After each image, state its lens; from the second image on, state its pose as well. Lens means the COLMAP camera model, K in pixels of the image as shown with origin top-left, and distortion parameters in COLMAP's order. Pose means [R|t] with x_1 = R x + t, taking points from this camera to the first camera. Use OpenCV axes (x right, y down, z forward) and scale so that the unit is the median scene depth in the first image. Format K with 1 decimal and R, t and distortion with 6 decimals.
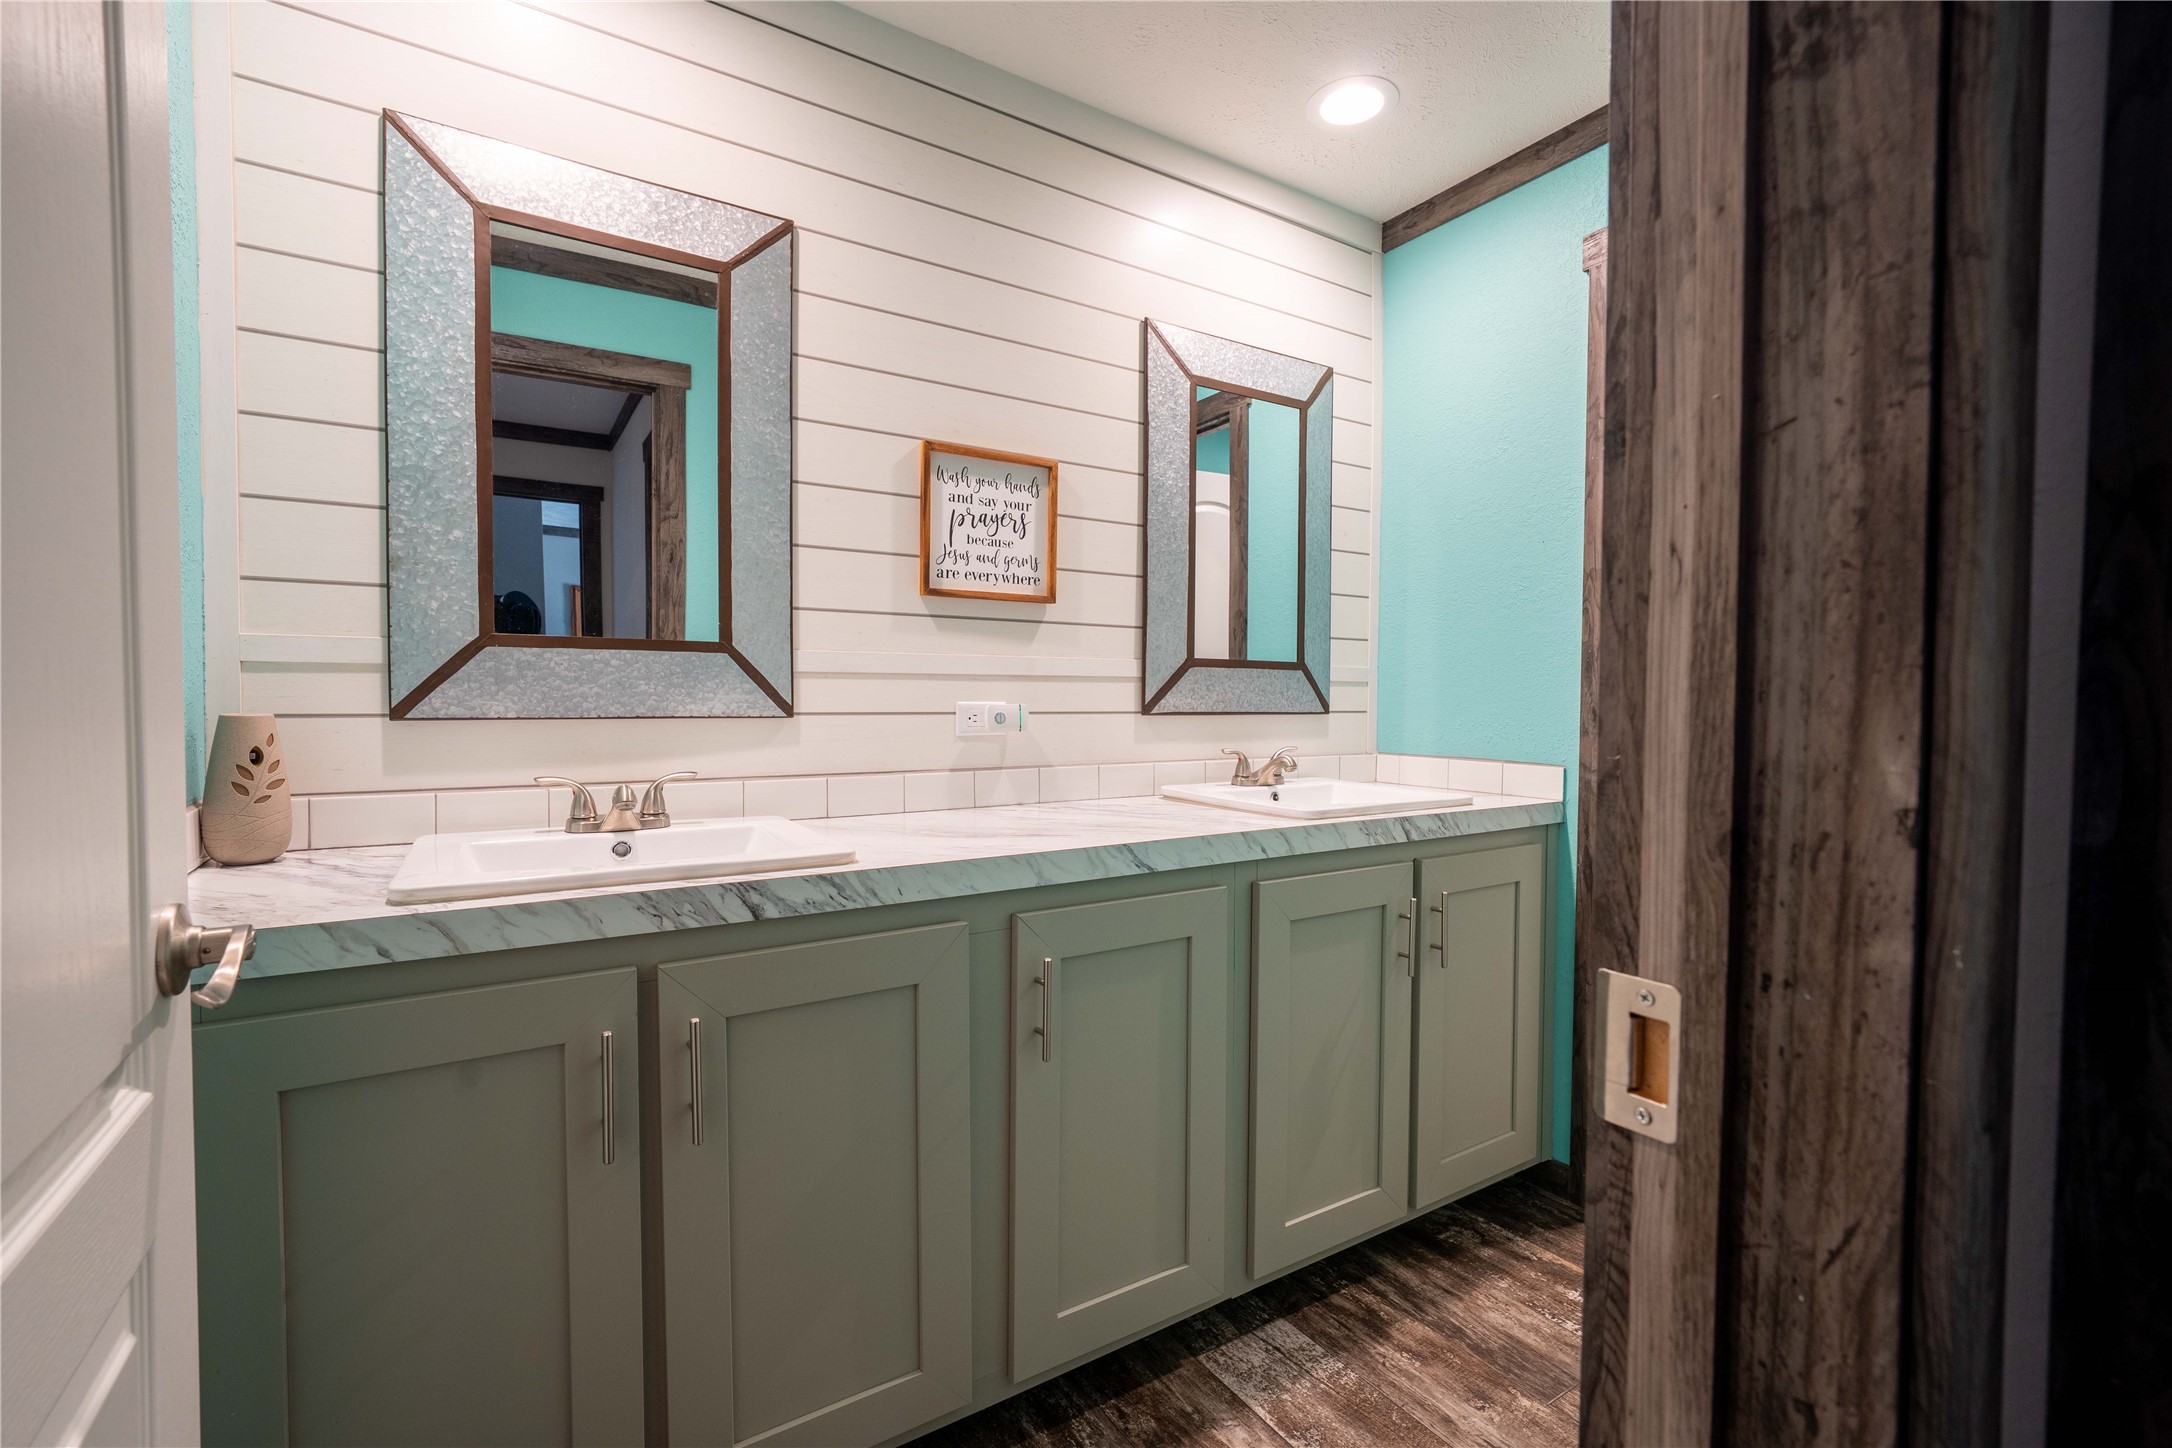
lens RADIAL K [[950.5, 0, 1086.0], [0, 950.5, 724.0], [0, 0, 1]] dist [-0.000178, -0.000065]
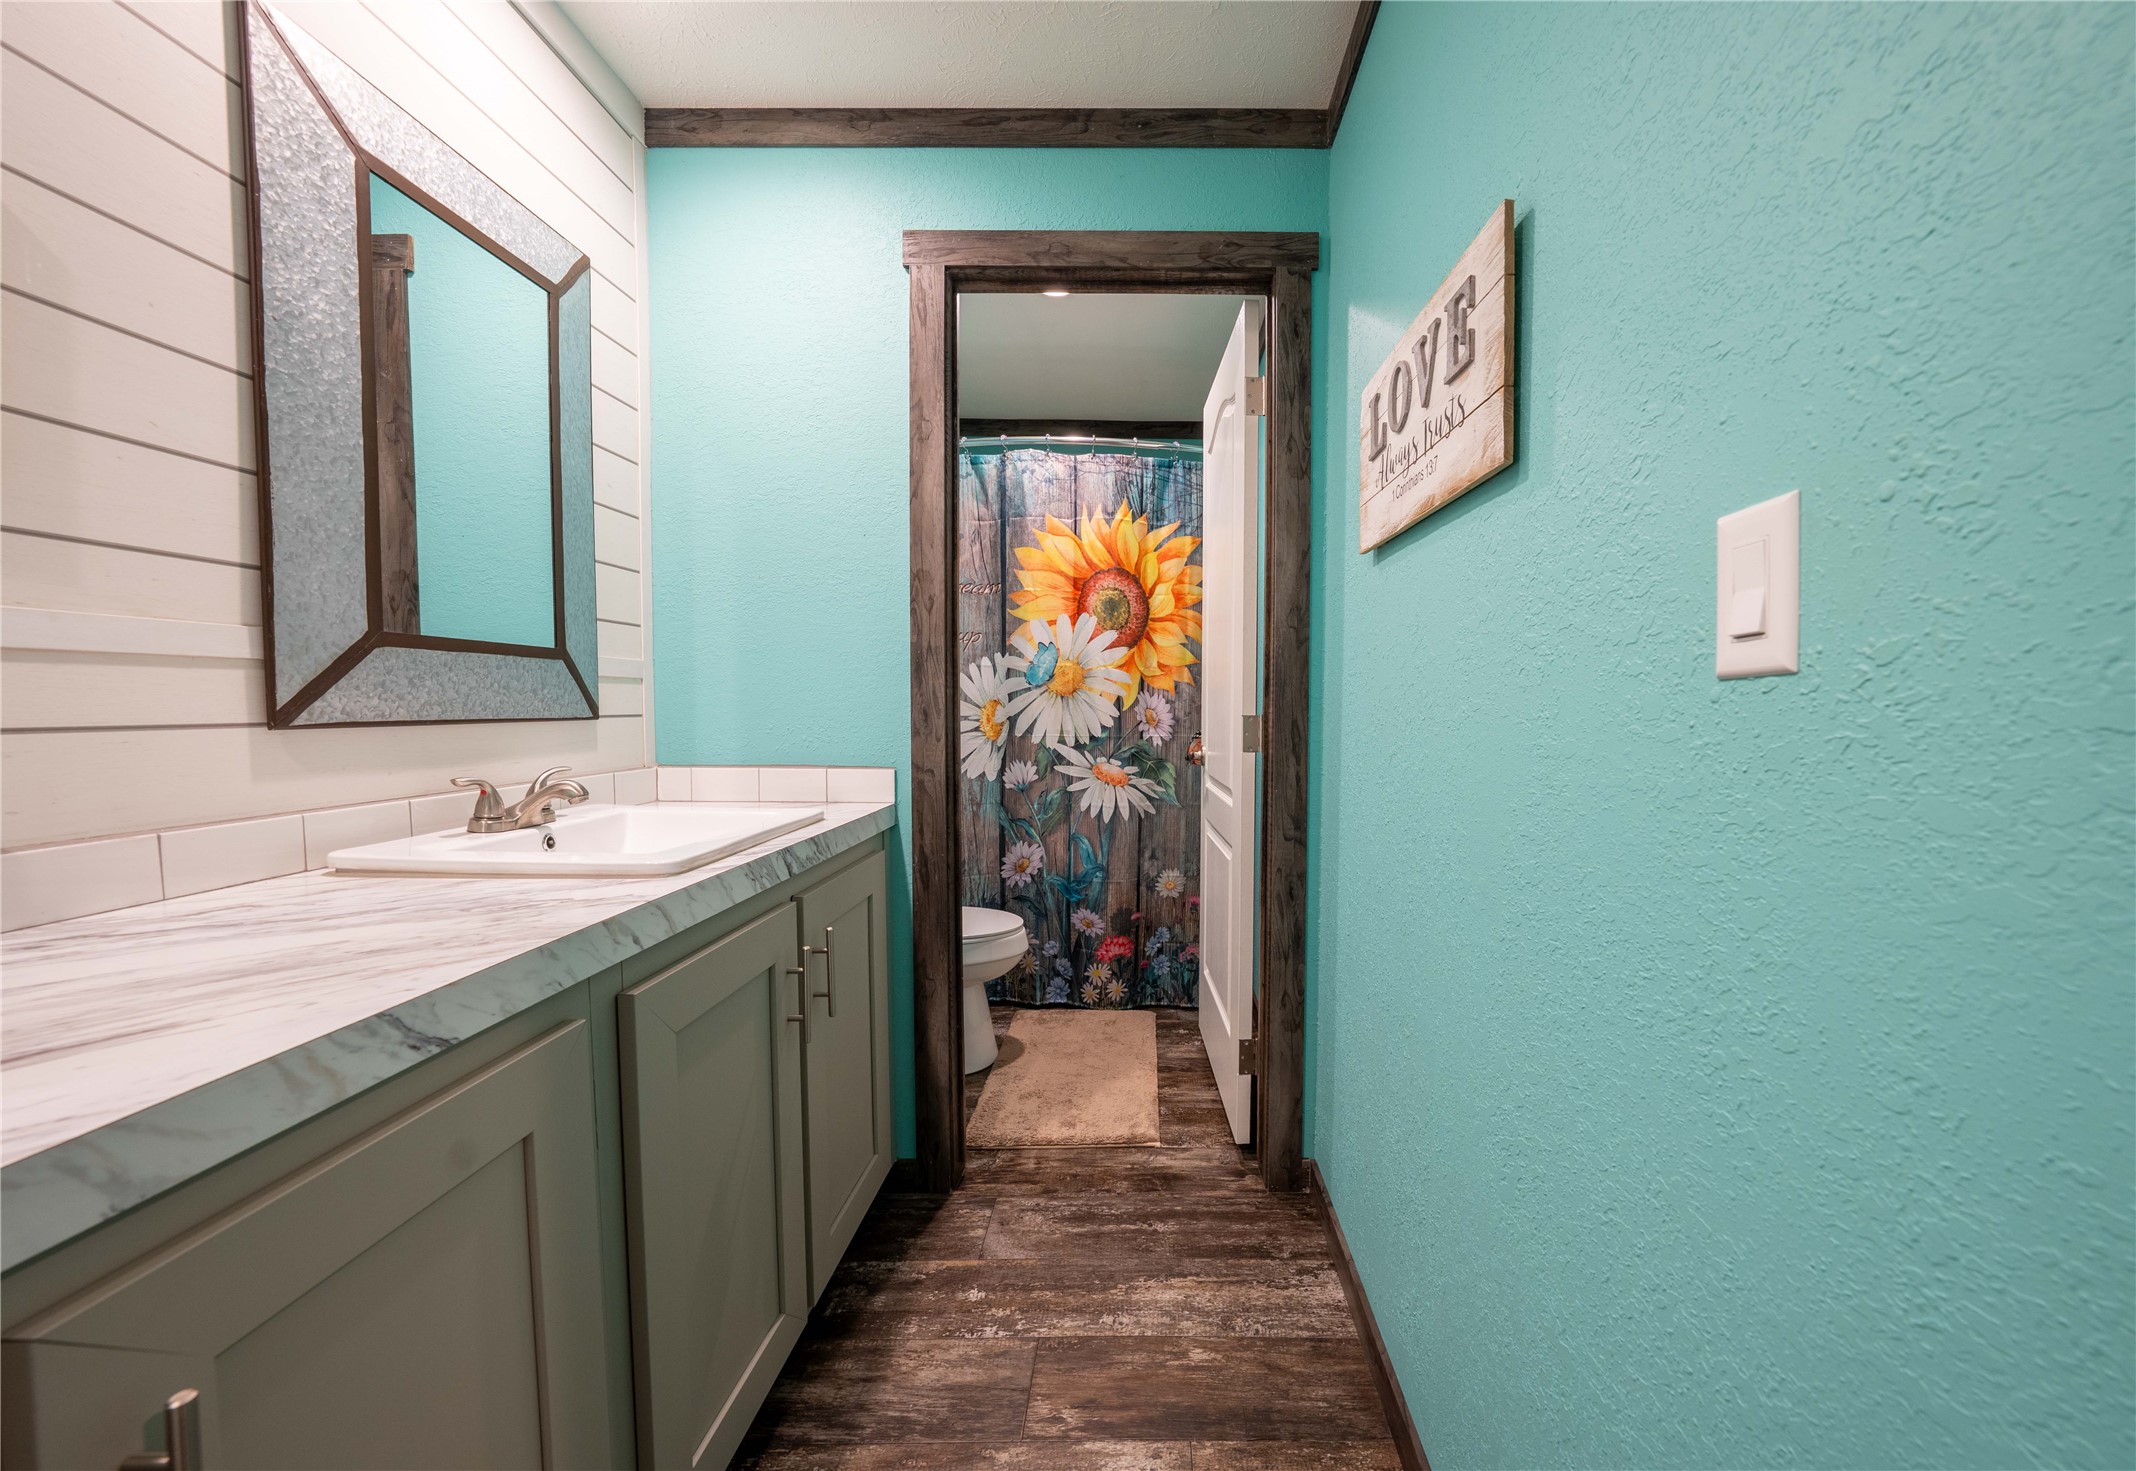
lens RADIAL K [[800.3, 0, 1164.9], [0, 800.3, 742.9], [0, 0, 1]] dist [-0.029806, 0.006703]
pose [[0.519037, -0.044838, 0.853575, -0.056030], [0.019530, 0.998985, 0.040600, -0.009650], [-0.854529, -0.004402, 0.519385, 0.329873]]
